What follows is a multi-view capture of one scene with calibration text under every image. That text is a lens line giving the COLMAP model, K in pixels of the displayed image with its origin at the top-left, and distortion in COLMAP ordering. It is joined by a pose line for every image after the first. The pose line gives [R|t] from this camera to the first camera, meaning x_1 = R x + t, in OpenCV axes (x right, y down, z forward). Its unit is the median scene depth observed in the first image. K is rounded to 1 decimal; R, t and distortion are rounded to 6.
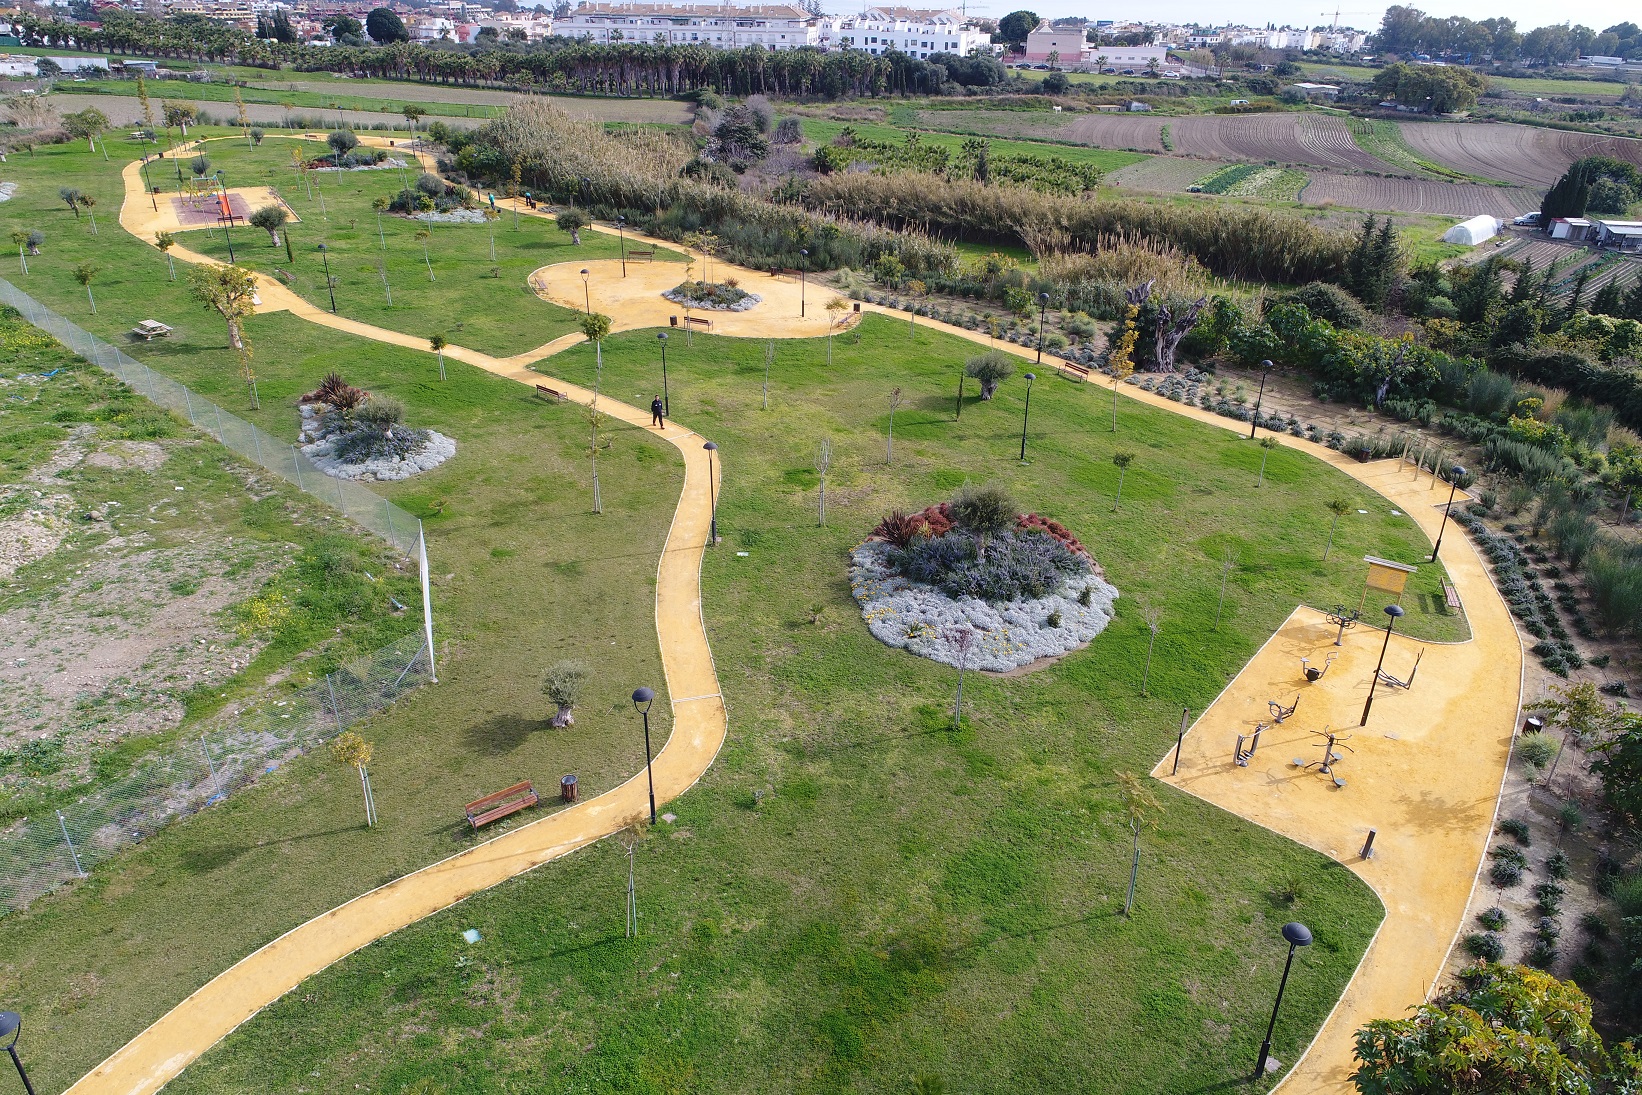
lens RADIAL K [[1095.1, 0, 816.4], [0, 1095.1, 551.8], [0, 0, 1]] dist [-0.000129, 0.000160]
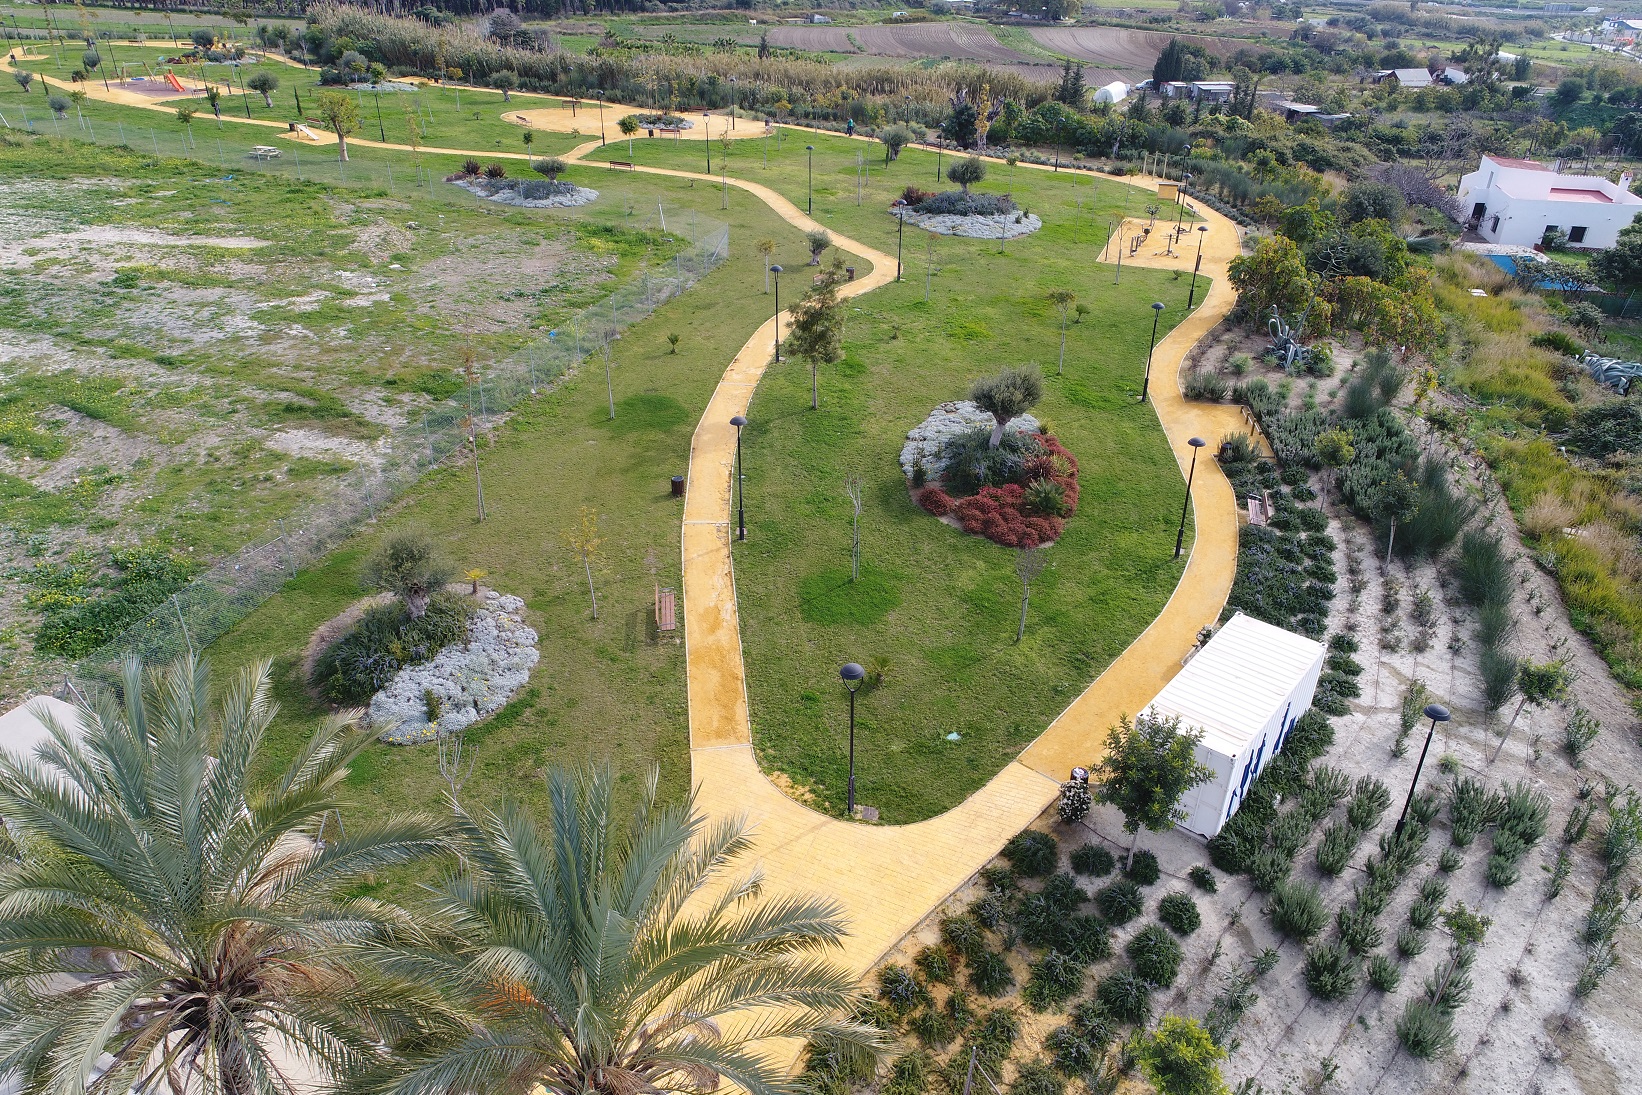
lens RADIAL K [[1095.1, 0, 826.5], [0, 1095.1, 544.8], [0, 0, 1]] dist [-0.000129, 0.000160]
pose [[0.947900, -0.155419, 0.278085, -0.159877], [0.144157, 0.987696, 0.060630, 0.102773], [-0.284086, -0.017383, 0.958641, -0.160337]]
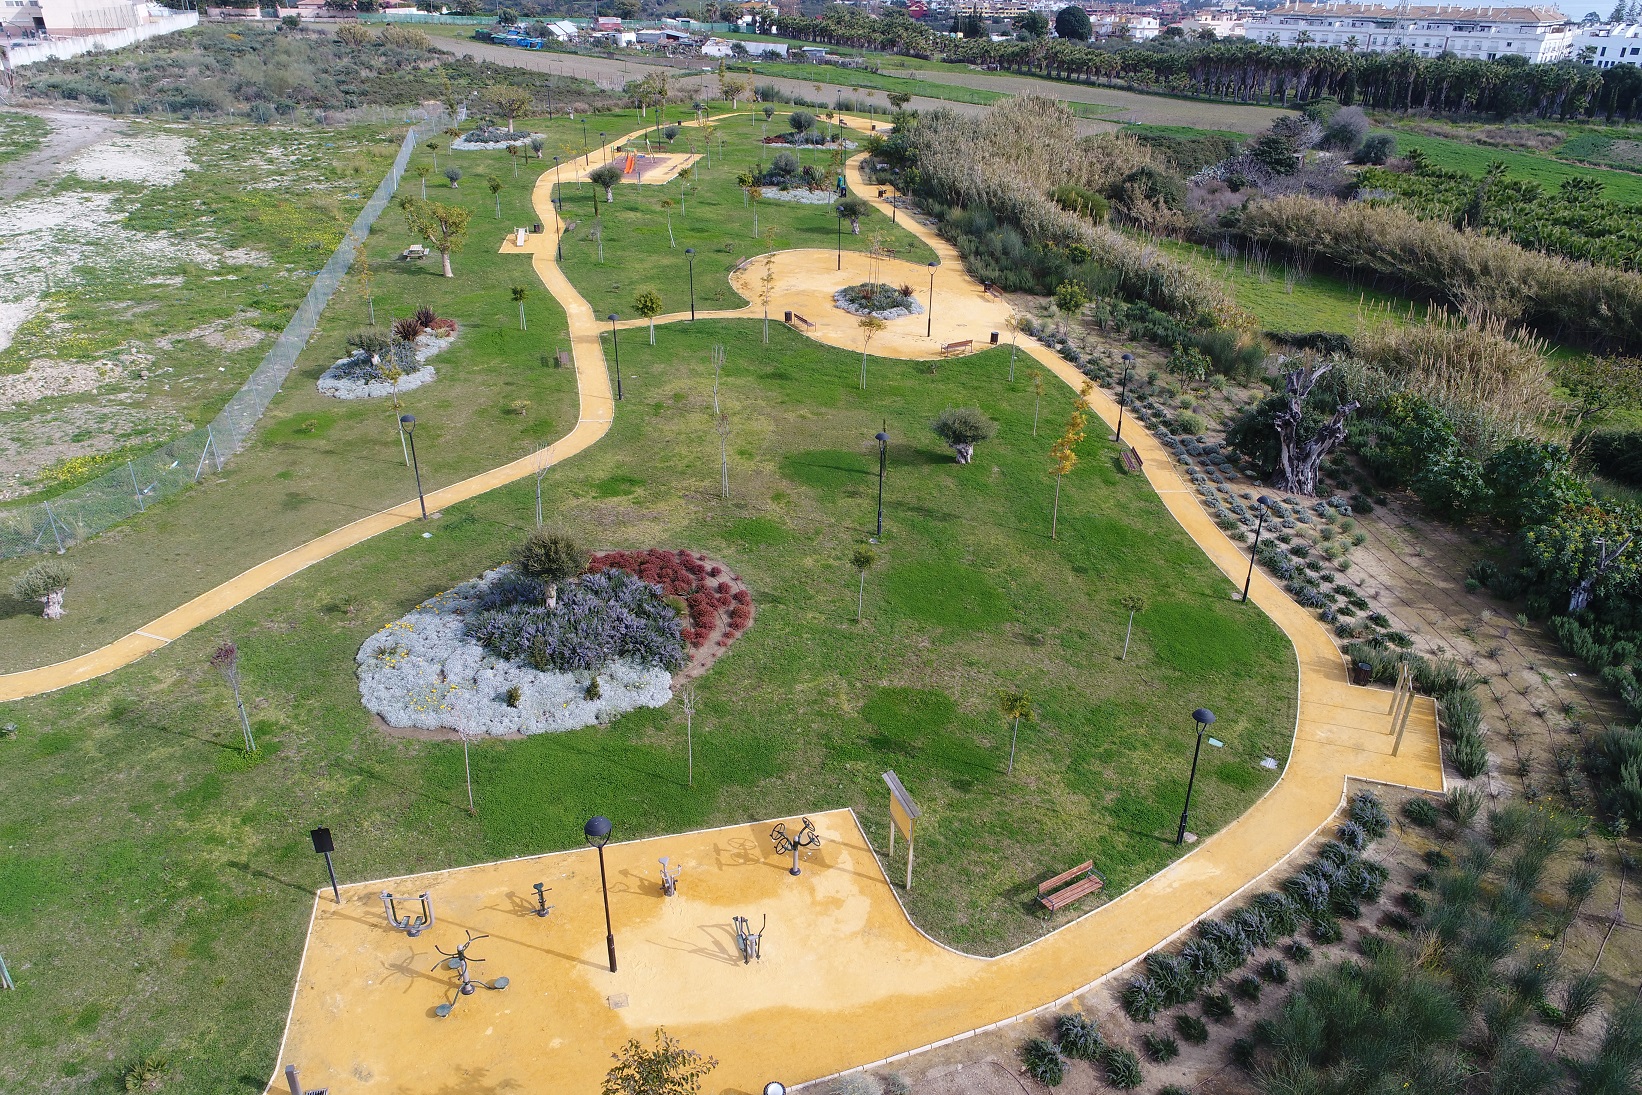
lens RADIAL K [[1095.1, 0, 820.0], [0, 1095.1, 549.7], [0, 0, 1]] dist [-0.000129, 0.000160]
pose [[0.802606, 0.271946, -0.530914, 0.188263], [-0.274068, 0.958645, 0.076718, -0.040038], [0.529822, 0.083932, 0.843946, 0.093734]]
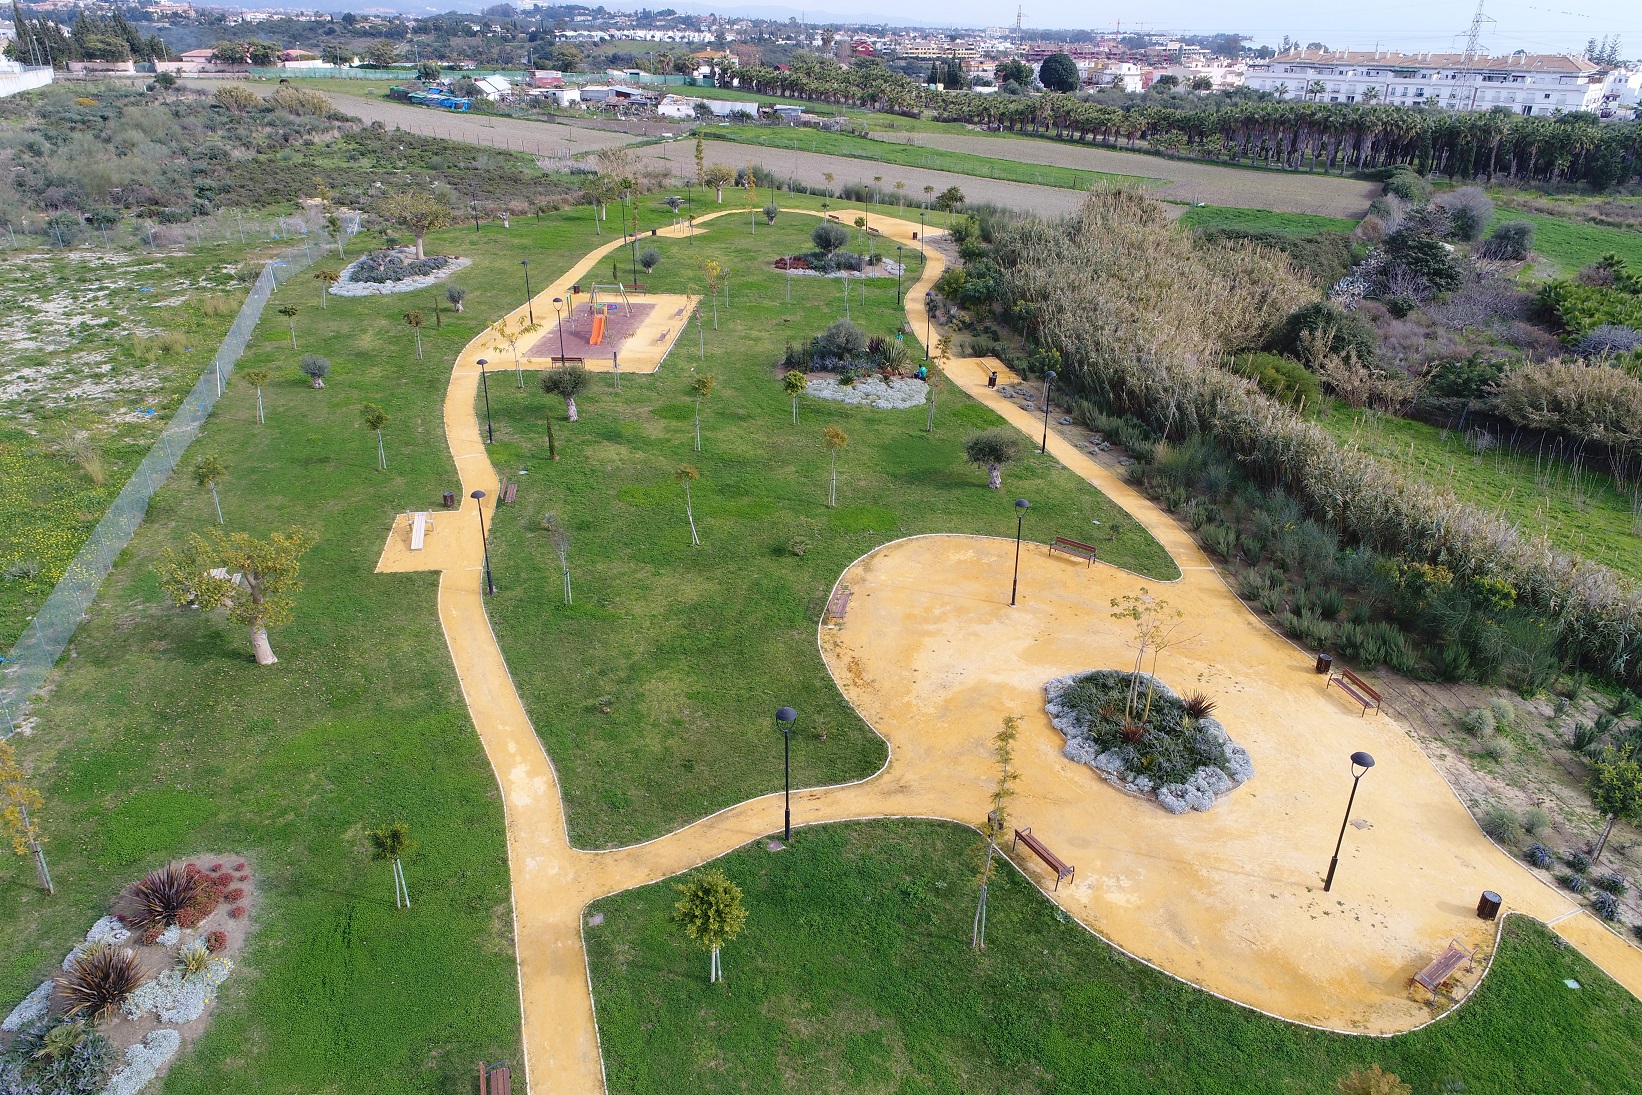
lens RADIAL K [[1095.1, 0, 823.4], [0, 1095.1, 551.8], [0, 0, 1]] dist [-0.000129, 0.000160]
pose [[0.836100, 0.235972, -0.495232, 0.001355], [-0.250349, 0.967398, 0.038289, -0.130690], [0.488121, 0.091968, 0.867917, 0.239241]]
